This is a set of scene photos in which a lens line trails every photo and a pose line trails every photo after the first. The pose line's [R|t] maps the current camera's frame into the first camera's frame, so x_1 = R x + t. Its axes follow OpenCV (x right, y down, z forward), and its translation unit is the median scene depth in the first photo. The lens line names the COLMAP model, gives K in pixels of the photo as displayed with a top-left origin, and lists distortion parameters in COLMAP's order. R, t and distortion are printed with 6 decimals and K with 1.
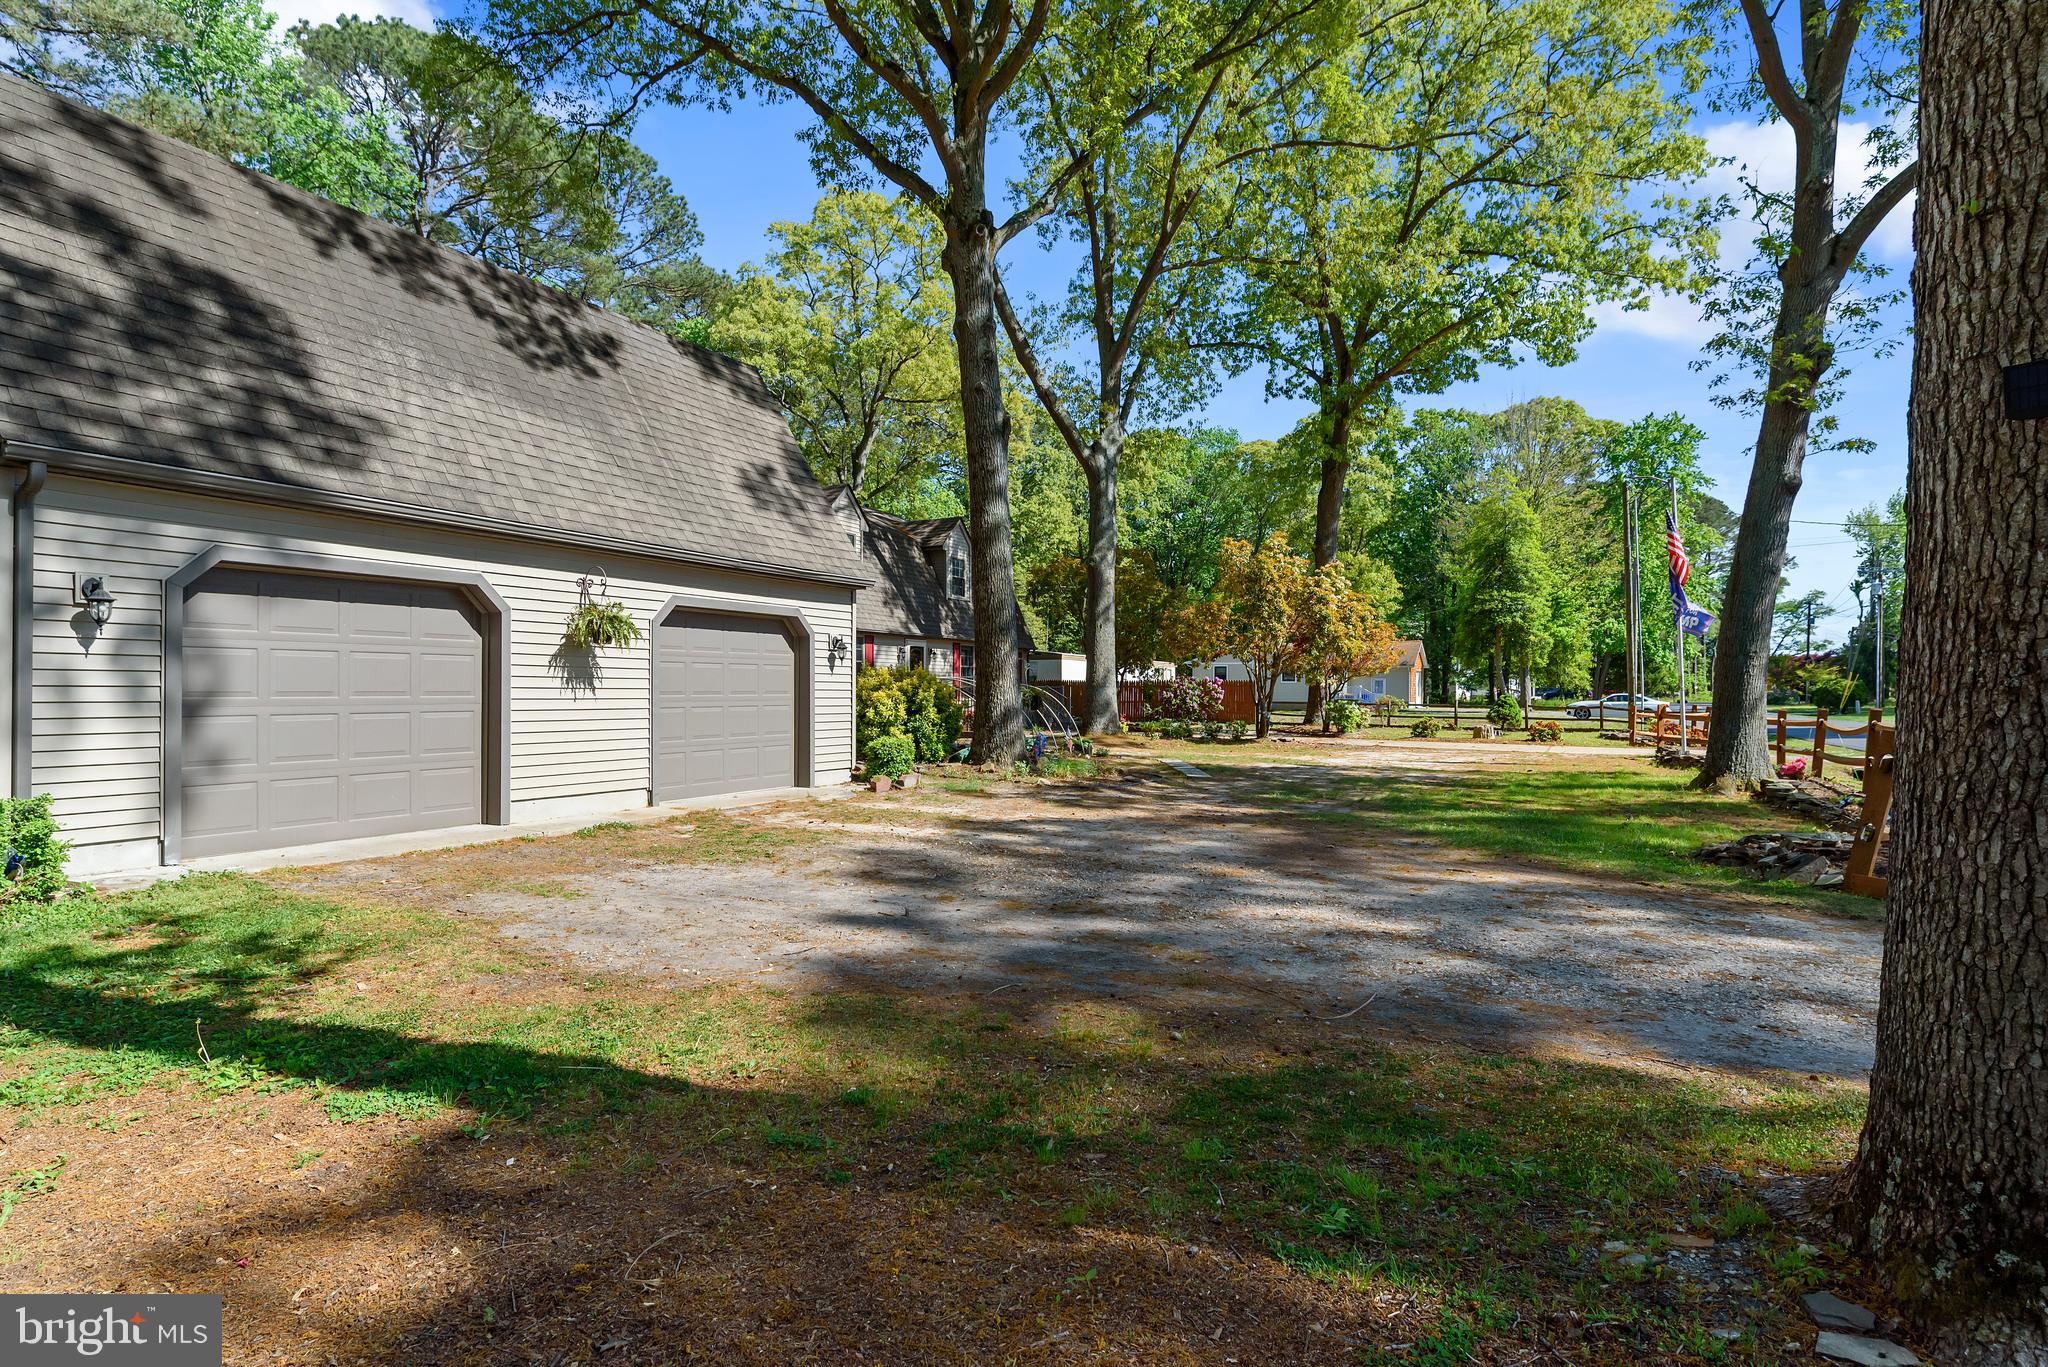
lens RADIAL K [[1045.6, 0, 1024.0], [0, 1045.6, 683.5], [0, 0, 1]] dist [-0.000238, -0.002329]
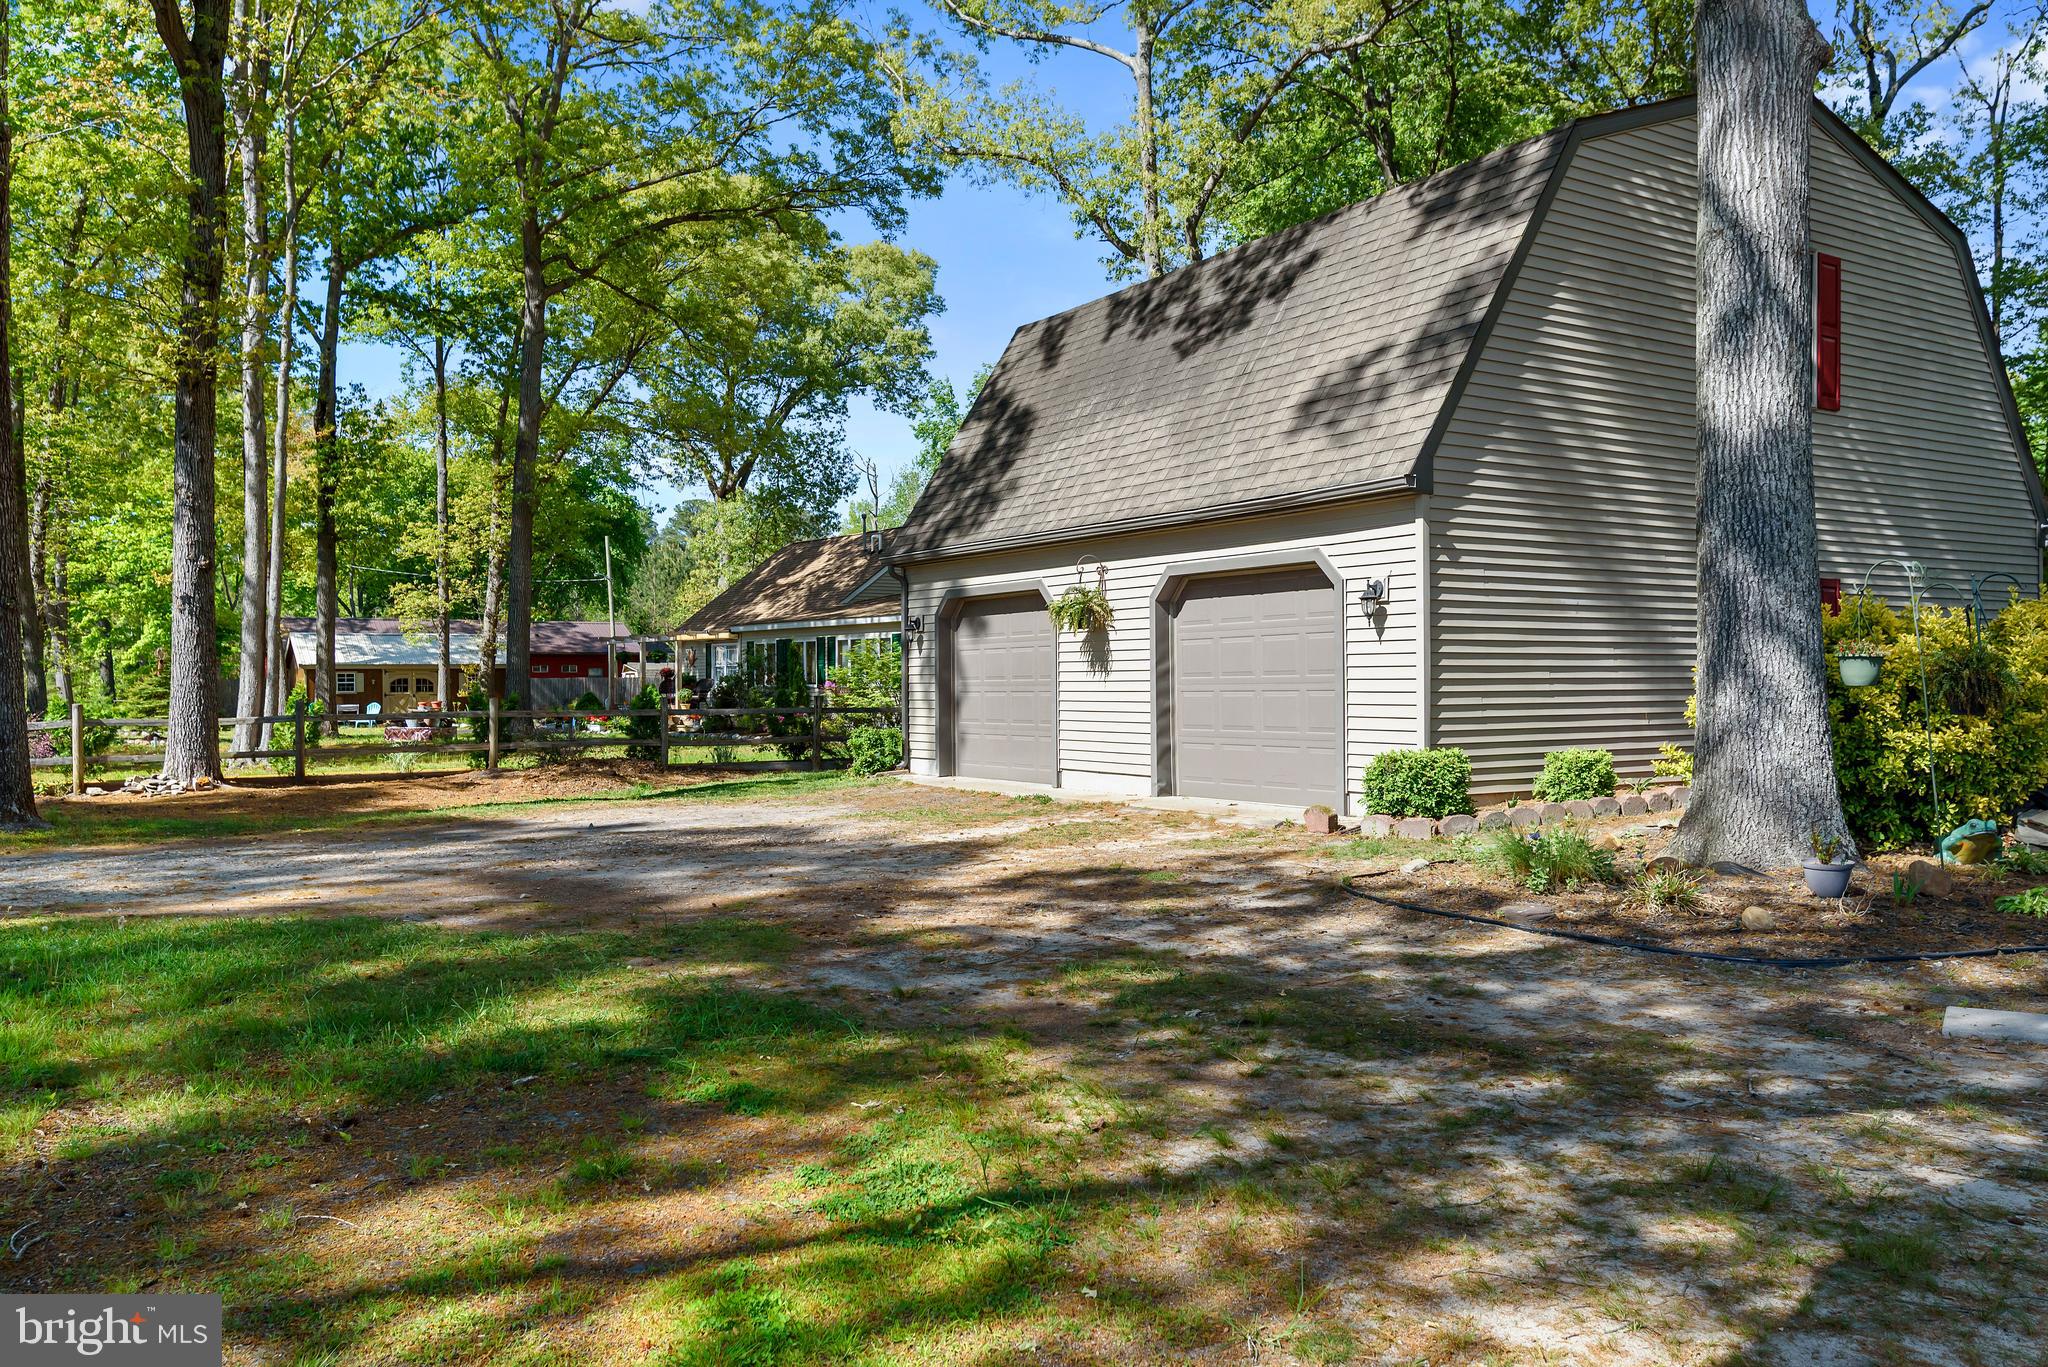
lens RADIAL K [[1519.7, 0, 1024.0], [0, 1519.7, 683.5], [0, 0, 1]] dist [-0.002145, 0.002207]
pose [[-0.502349, 0.008266, -0.864626, 0.811344], [0.020119, 0.999795, -0.002131, 0.016072], [0.864431, -0.018467, -0.502412, 1.463225]]
